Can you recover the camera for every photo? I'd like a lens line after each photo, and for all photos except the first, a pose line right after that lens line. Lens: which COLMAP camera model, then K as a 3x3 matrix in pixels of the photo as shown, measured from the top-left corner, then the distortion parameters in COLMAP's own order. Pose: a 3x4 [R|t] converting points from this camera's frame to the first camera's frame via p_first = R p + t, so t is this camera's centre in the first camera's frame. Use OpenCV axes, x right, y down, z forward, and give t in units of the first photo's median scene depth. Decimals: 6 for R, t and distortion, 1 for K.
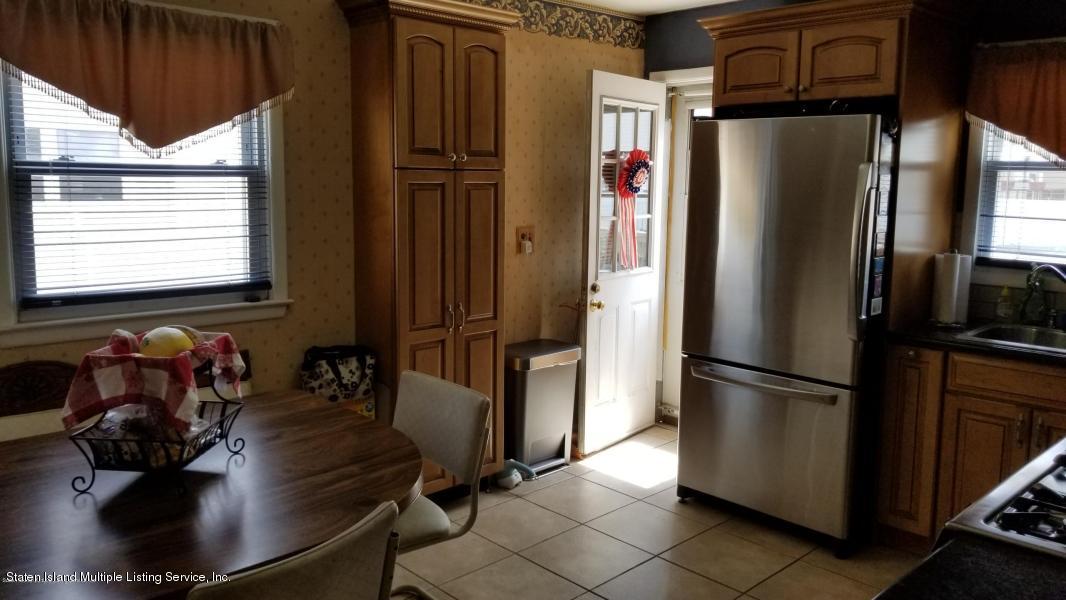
lens RADIAL K [[820.7, 0, 531.4], [0, 820.7, 281.9], [0, 0, 1]] dist [0.065032, -0.109795]
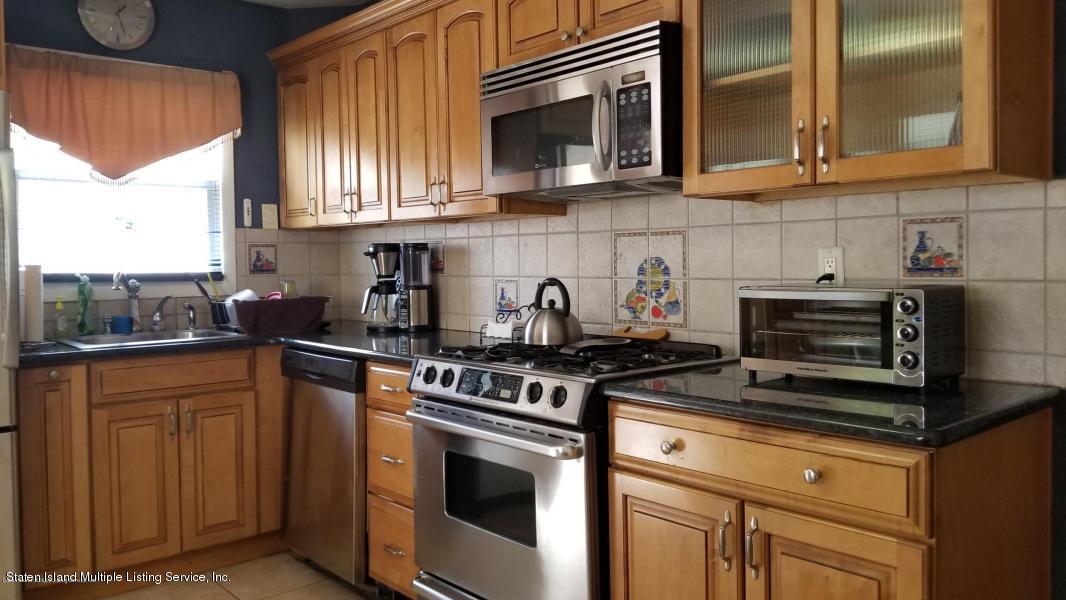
lens RADIAL K [[820.7, 0, 531.4], [0, 820.7, 281.9], [0, 0, 1]] dist [0.065032, -0.109795]
pose [[0.045269, -0.037804, 0.998259, -0.380238], [0.144279, 0.989054, 0.030912, 0.036015], [-0.988501, 0.142629, 0.050228, 0.443075]]
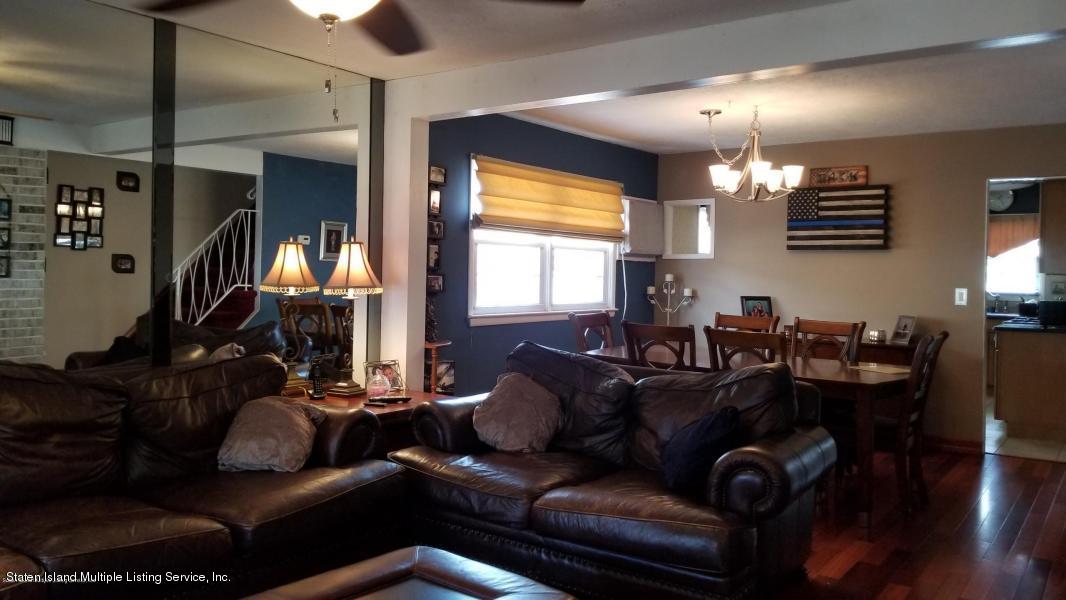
lens RADIAL K [[820.7, 0, 531.4], [0, 820.7, 281.9], [0, 0, 1]] dist [0.065032, -0.109795]
pose [[0.984977, 0.004600, 0.172624, -1.607202], [0.015467, 0.993277, -0.114724, 0.287518], [-0.171991, 0.115670, 0.978284, -1.829638]]
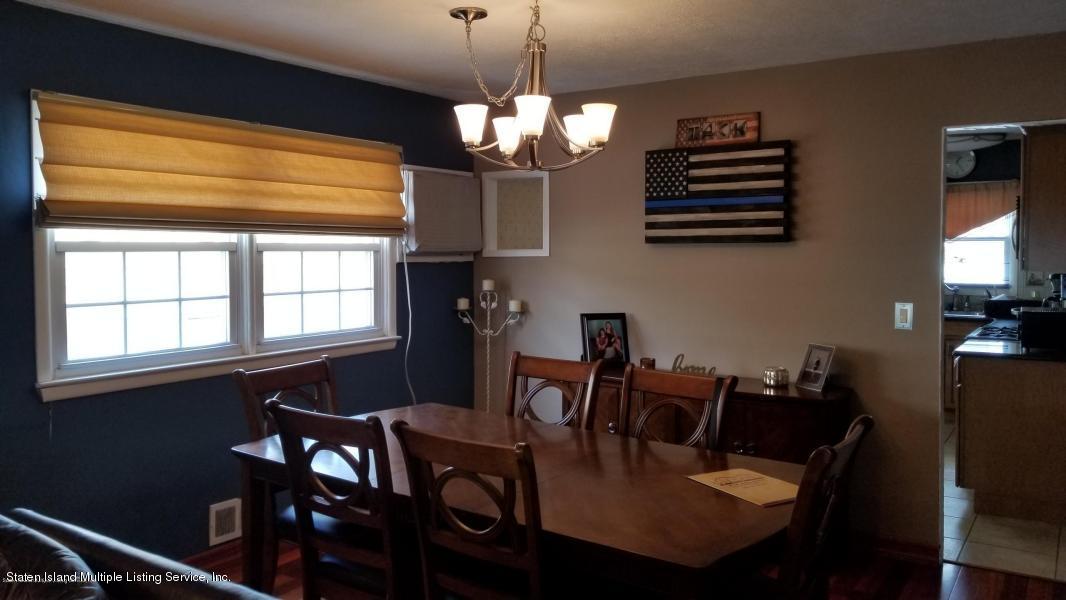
lens RADIAL K [[812.4, 0, 534.5], [0, 812.4, 275.9], [0, 0, 1]] dist [0.135291, -0.243670]
pose [[0.975901, -0.021423, 0.217159, -1.022859], [0.041927, 0.995036, -0.090256, 0.128984], [-0.214148, 0.097185, 0.971955, -1.109894]]
